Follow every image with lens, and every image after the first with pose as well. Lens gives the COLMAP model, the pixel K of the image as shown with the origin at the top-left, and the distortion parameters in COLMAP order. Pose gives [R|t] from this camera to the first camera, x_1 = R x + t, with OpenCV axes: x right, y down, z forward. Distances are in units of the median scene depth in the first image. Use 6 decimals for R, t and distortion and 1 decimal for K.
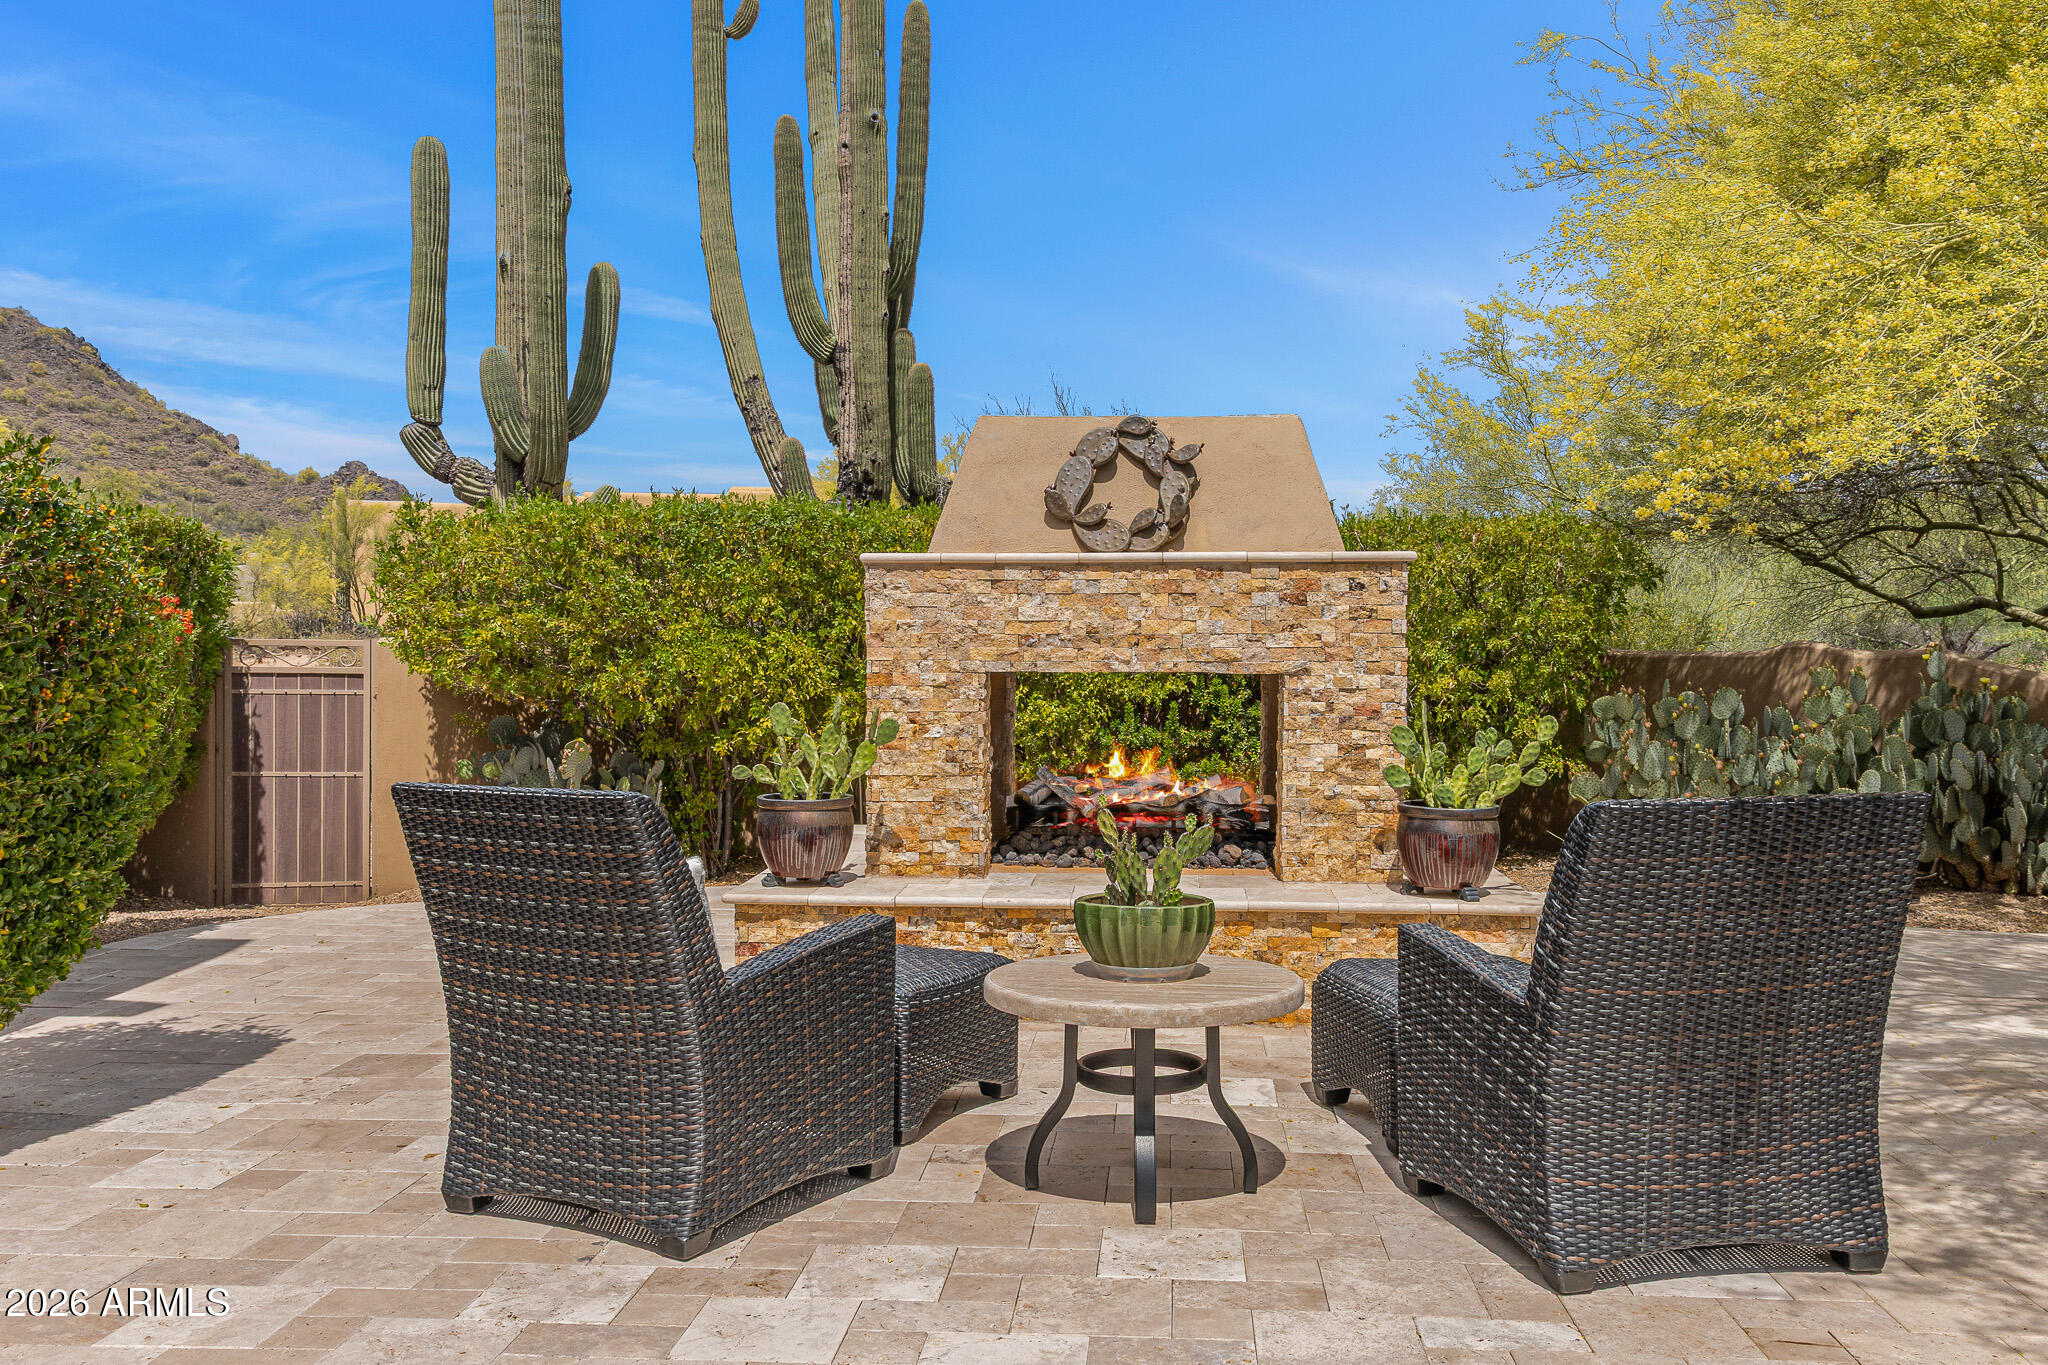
lens RADIAL K [[1672.3, 0, 1026.0], [0, 1672.3, 689.1], [0, 0, 1]] dist [0.013430, -0.000011]
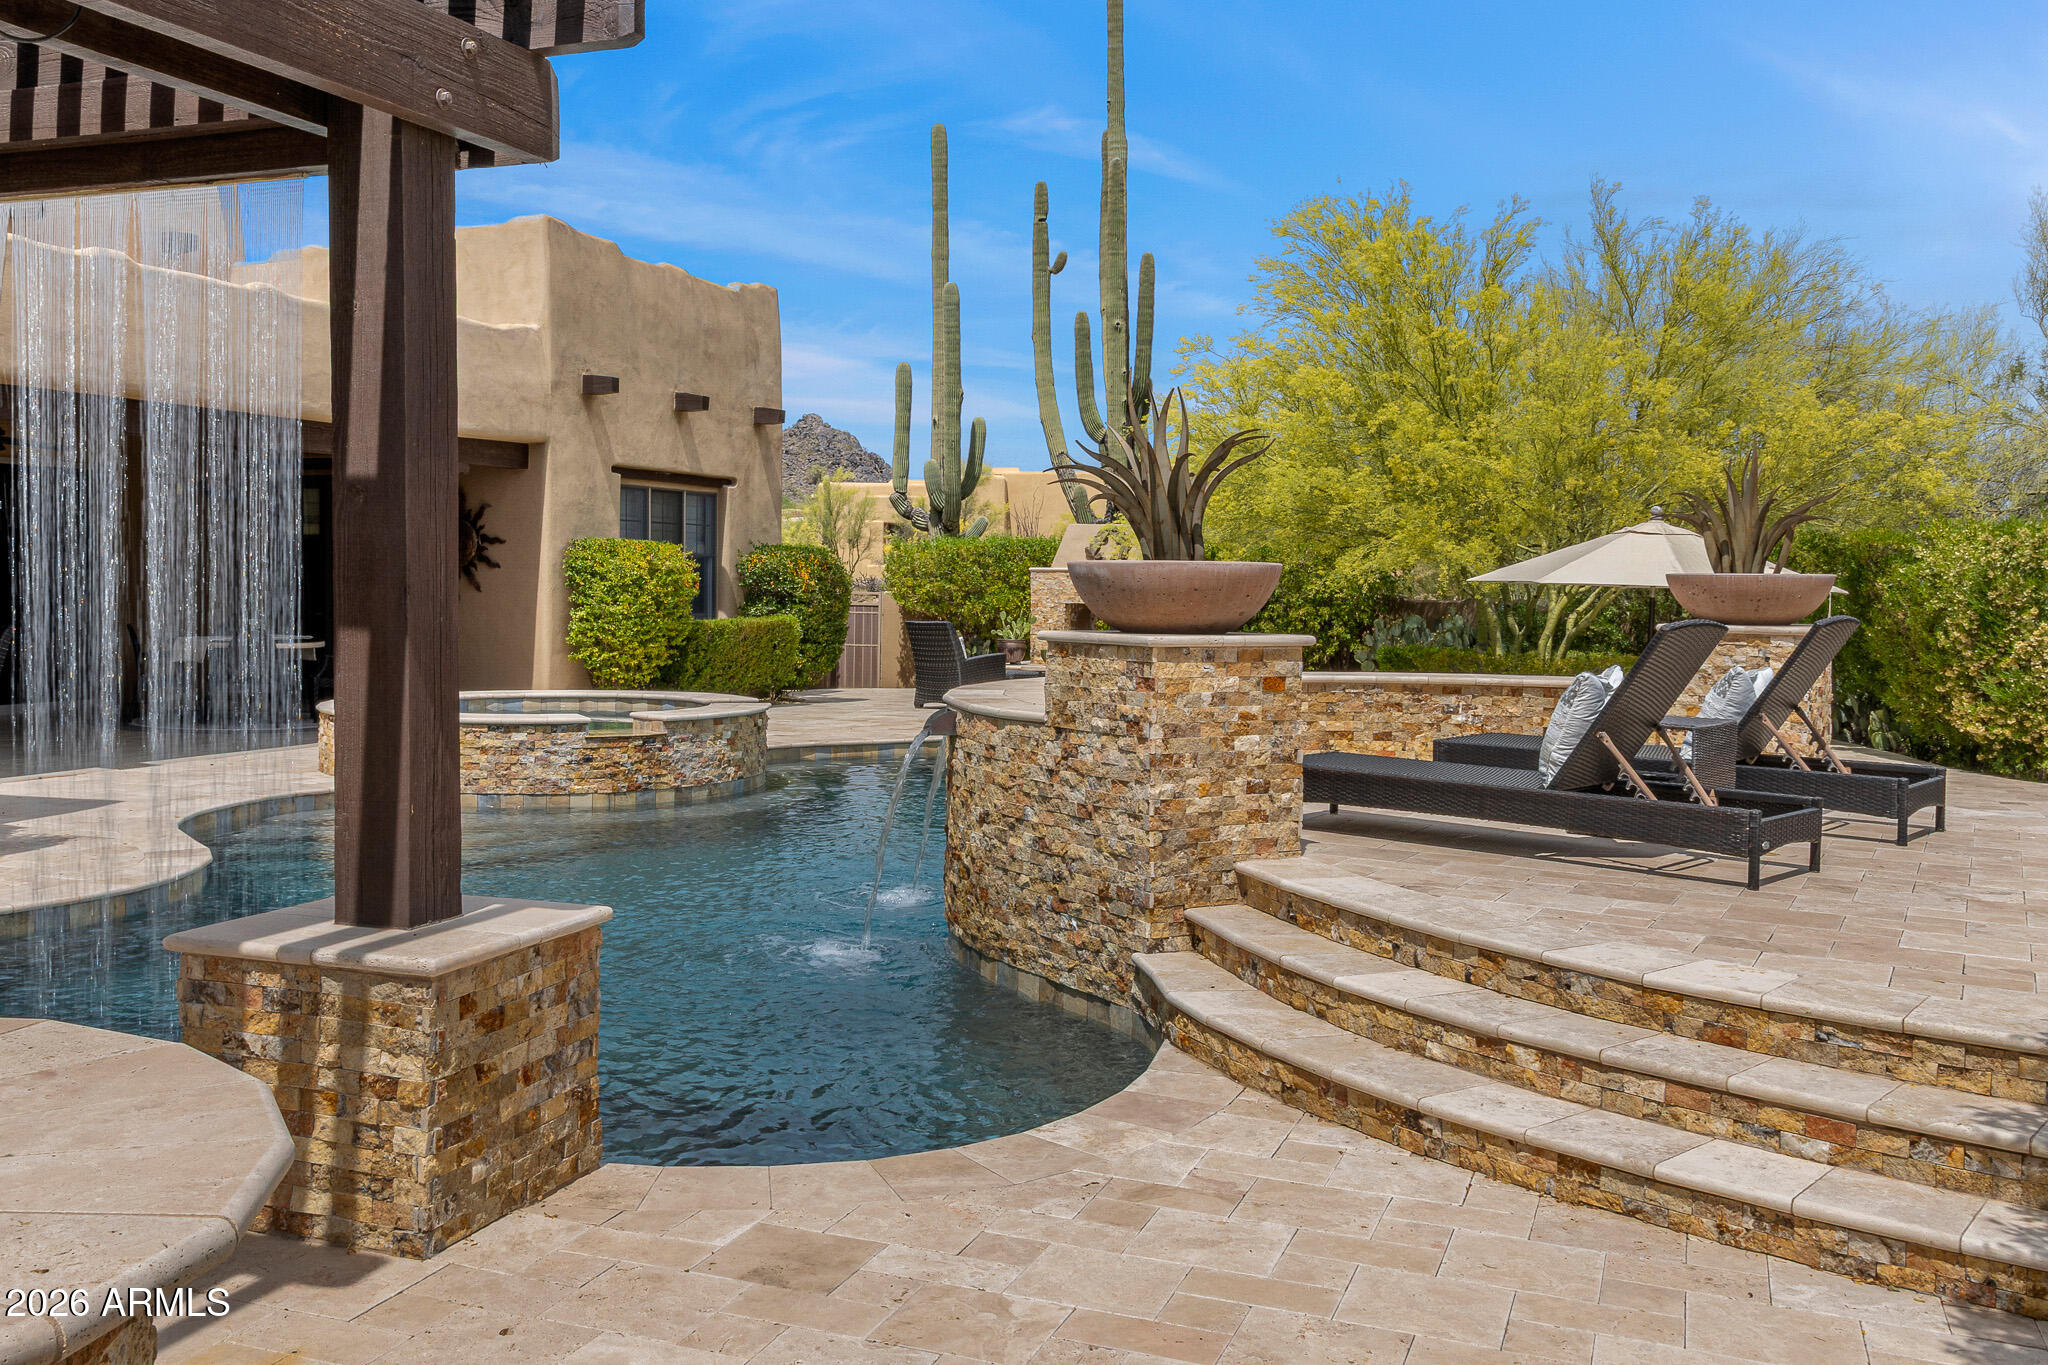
lens RADIAL K [[1672.3, 0, 1022.8], [0, 1672.3, 675.7], [0, 0, 1]] dist [0.013430, -0.000011]
pose [[0.967231, 0.016707, -0.253347, 0.395229], [-0.011247, 0.999673, 0.022986, 0.031404], [0.253648, -0.019384, 0.967102, -1.200526]]
